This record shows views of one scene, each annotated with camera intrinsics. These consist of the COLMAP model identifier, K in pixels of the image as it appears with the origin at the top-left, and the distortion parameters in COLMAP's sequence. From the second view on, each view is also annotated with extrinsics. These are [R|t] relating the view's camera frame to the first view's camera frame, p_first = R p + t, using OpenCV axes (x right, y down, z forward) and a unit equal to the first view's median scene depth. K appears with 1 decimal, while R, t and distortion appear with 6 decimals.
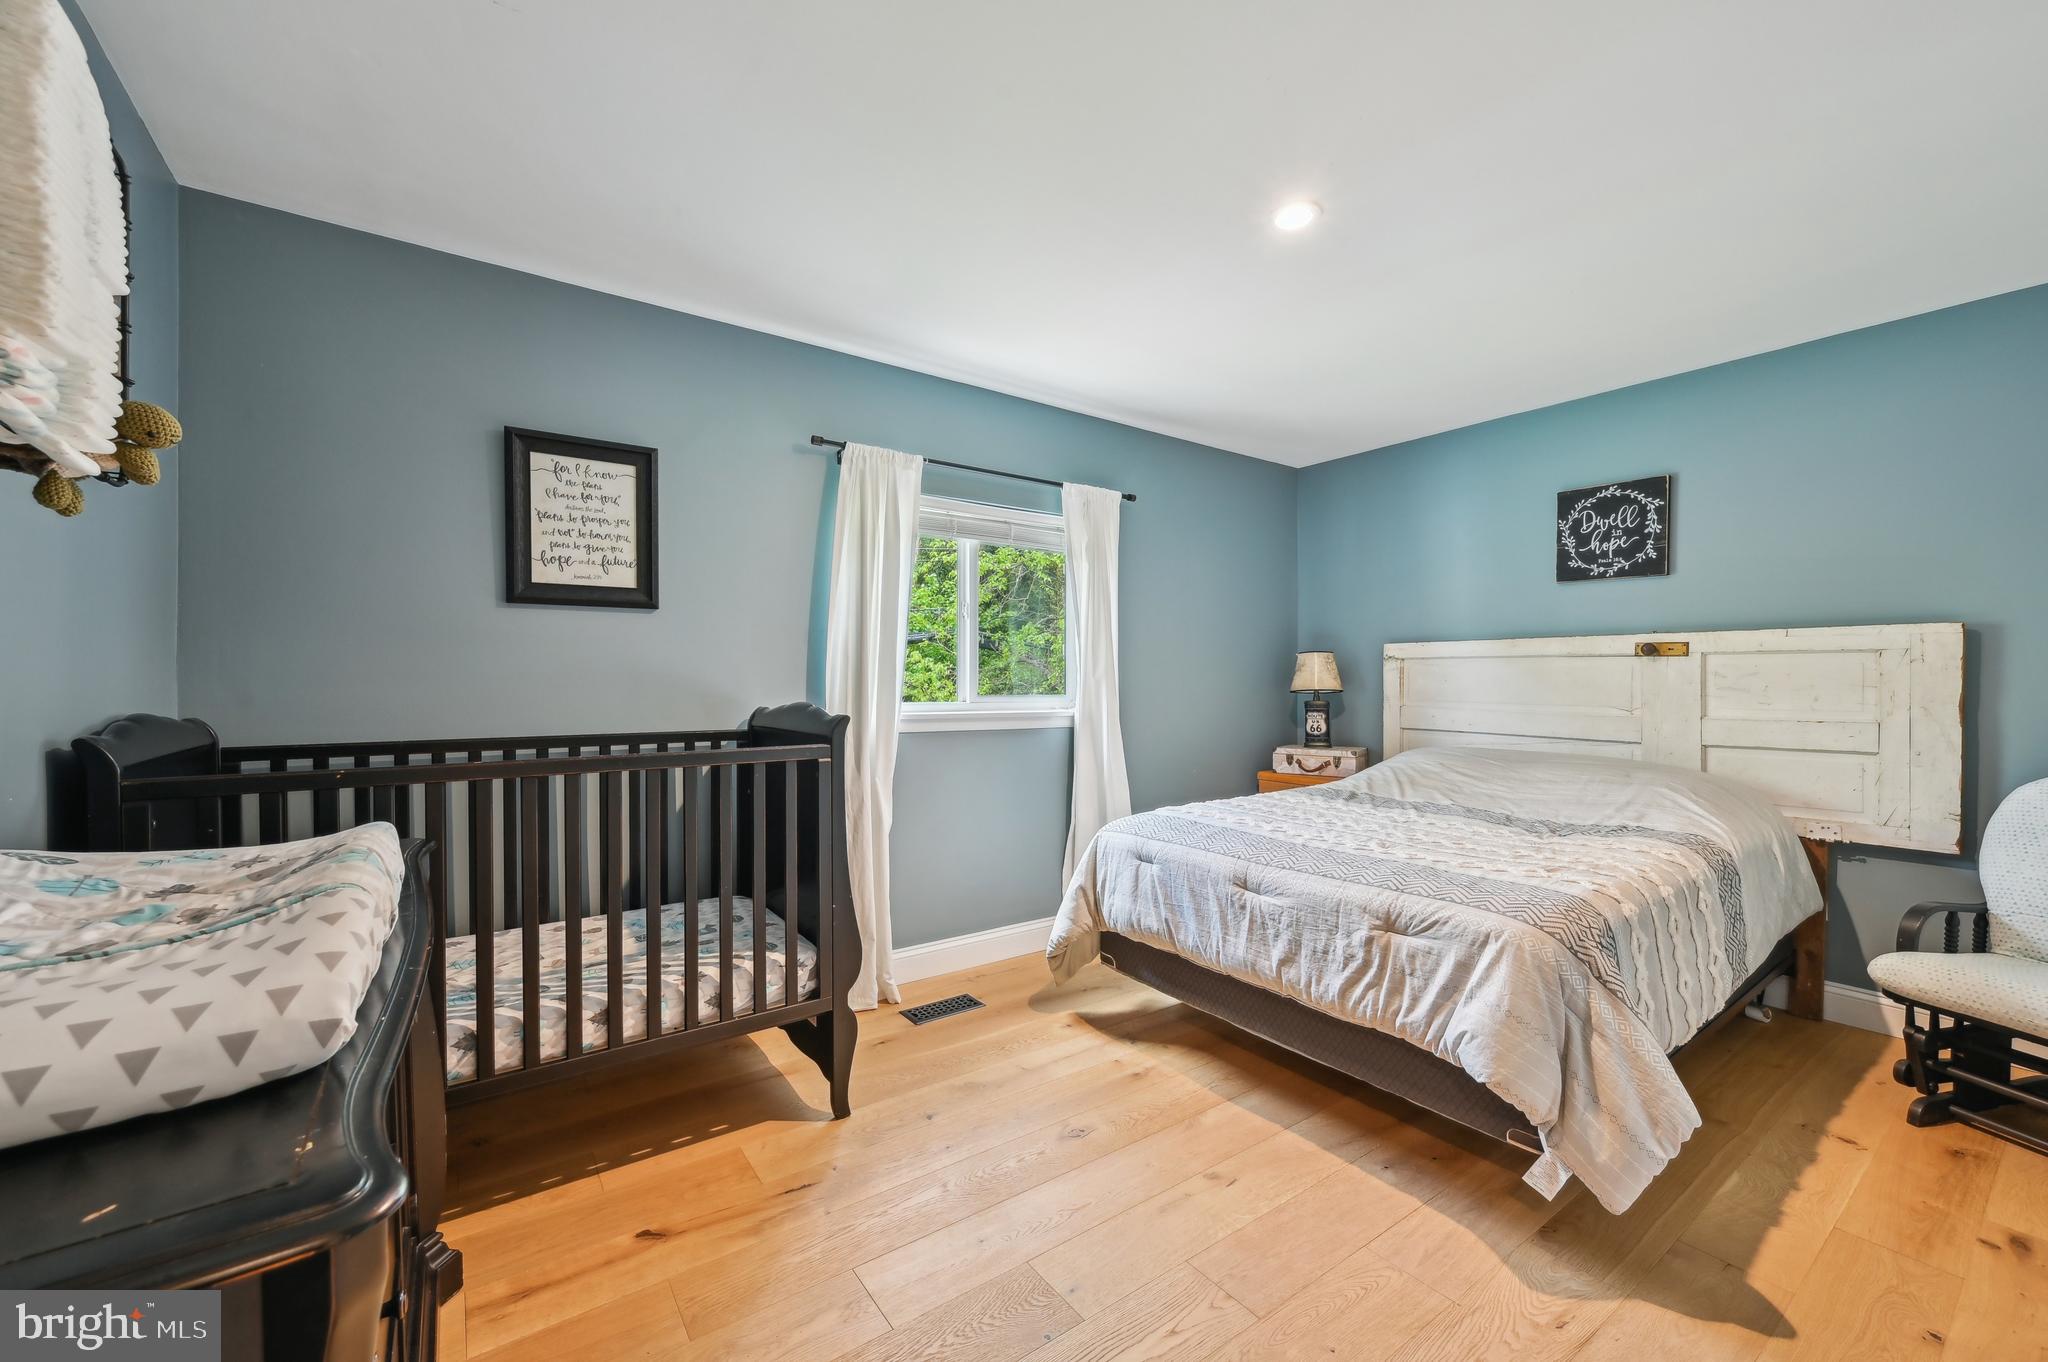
lens RADIAL K [[808.5, 0, 1029.1], [0, 808.5, 685.5], [0, 0, 1]] dist [-0.001189, -0.000368]
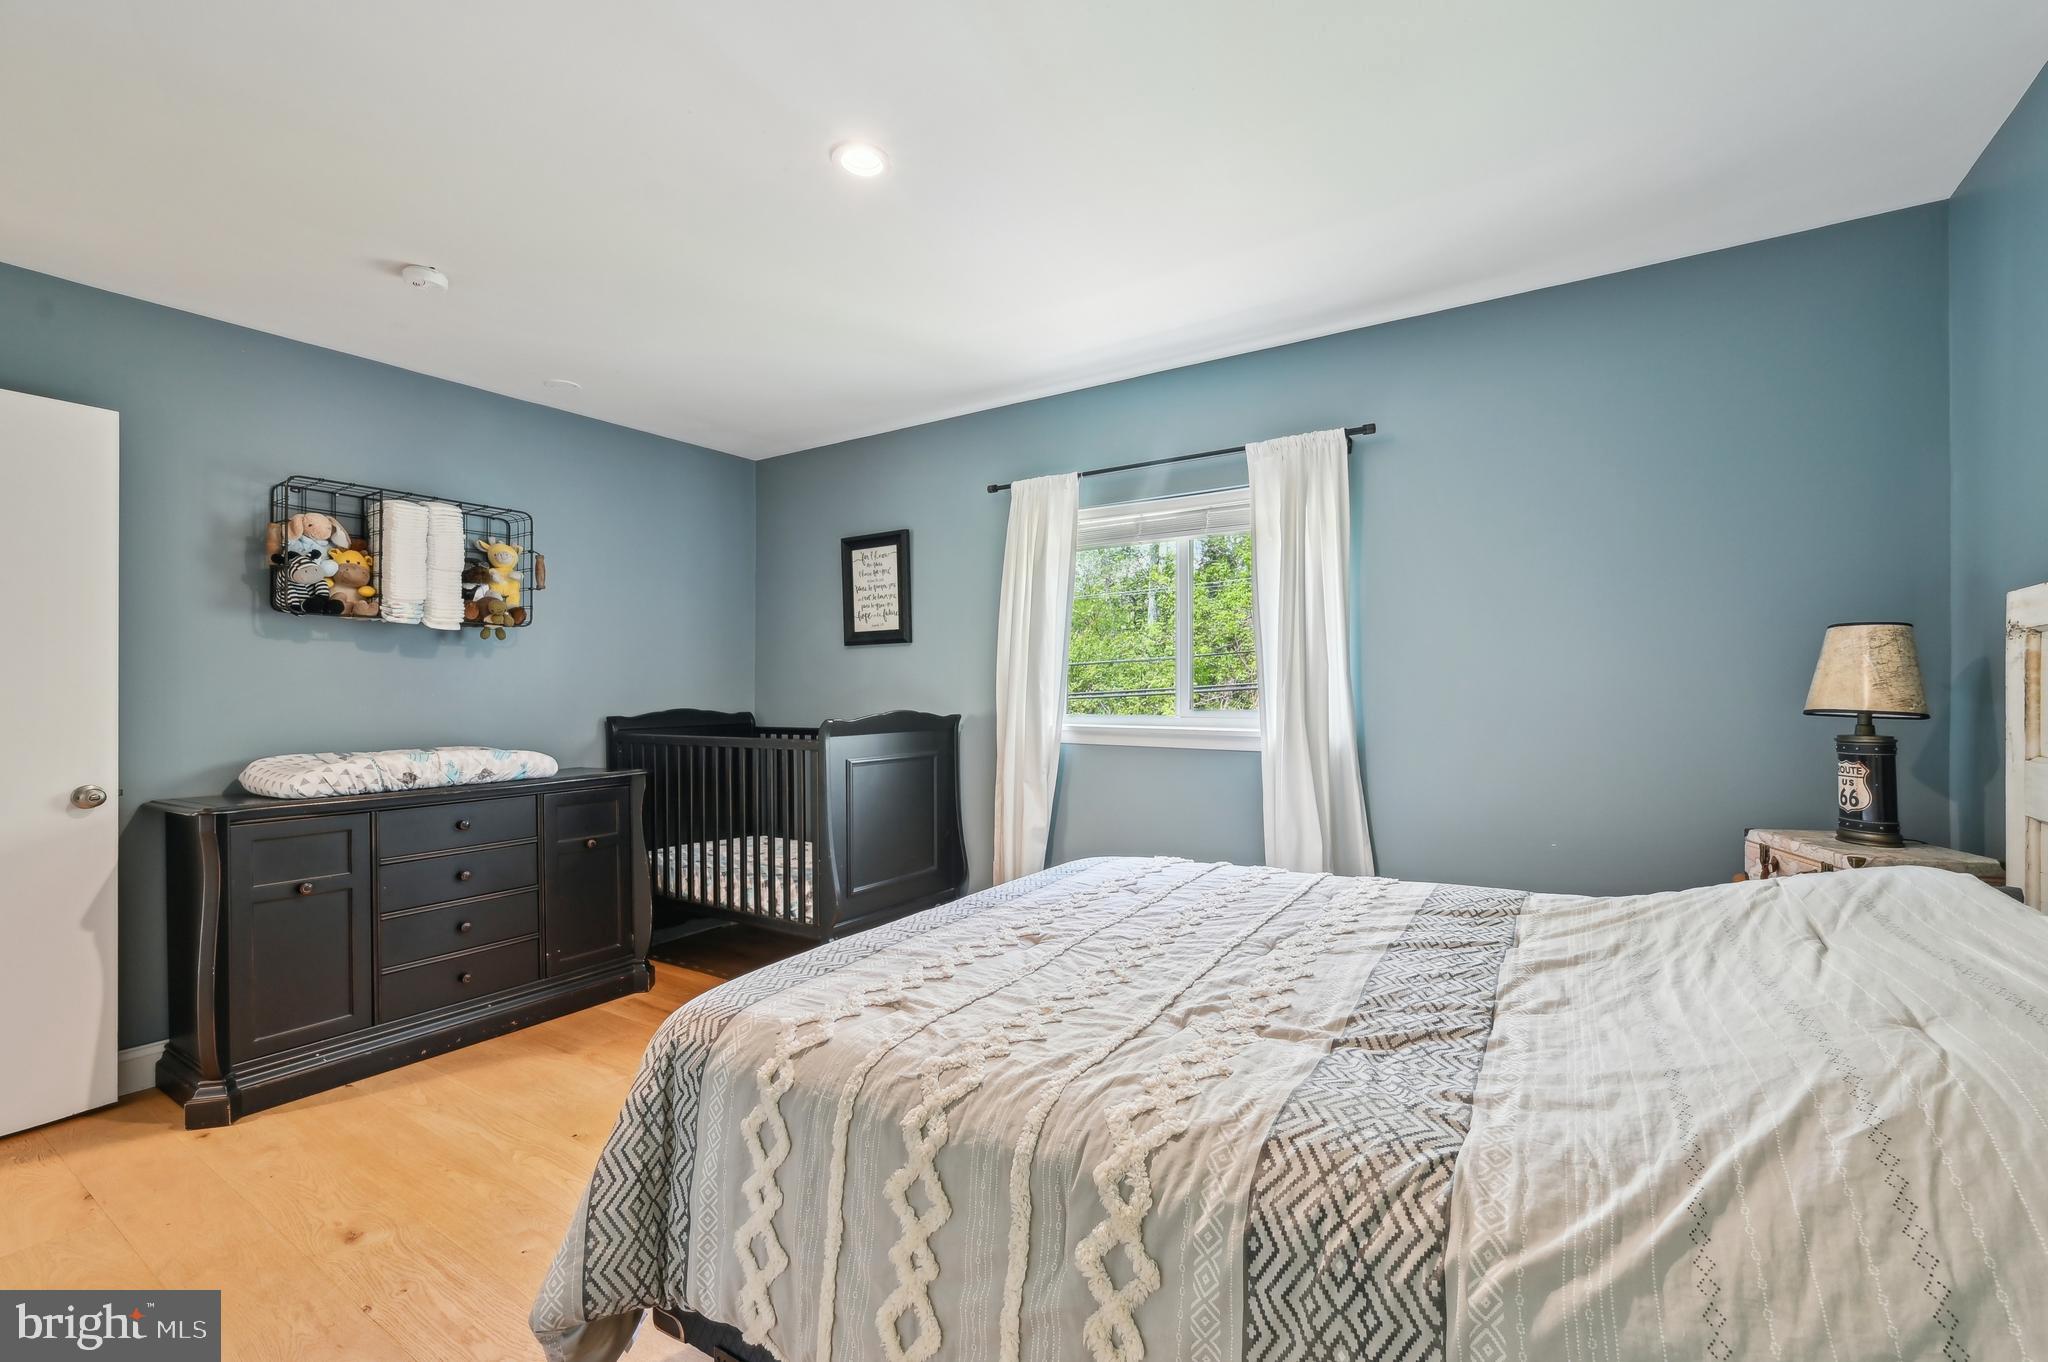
lens RADIAL K [[852.3, 0, 1043.0], [0, 852.3, 689.9], [0, 0, 1]] dist [0.022221, 0.000167]
pose [[0.378775, -0.008141, -0.925453, 1.014865], [-0.004069, 0.999937, -0.010461, 0.001330], [0.925480, 0.007728, 0.378718, 0.670286]]
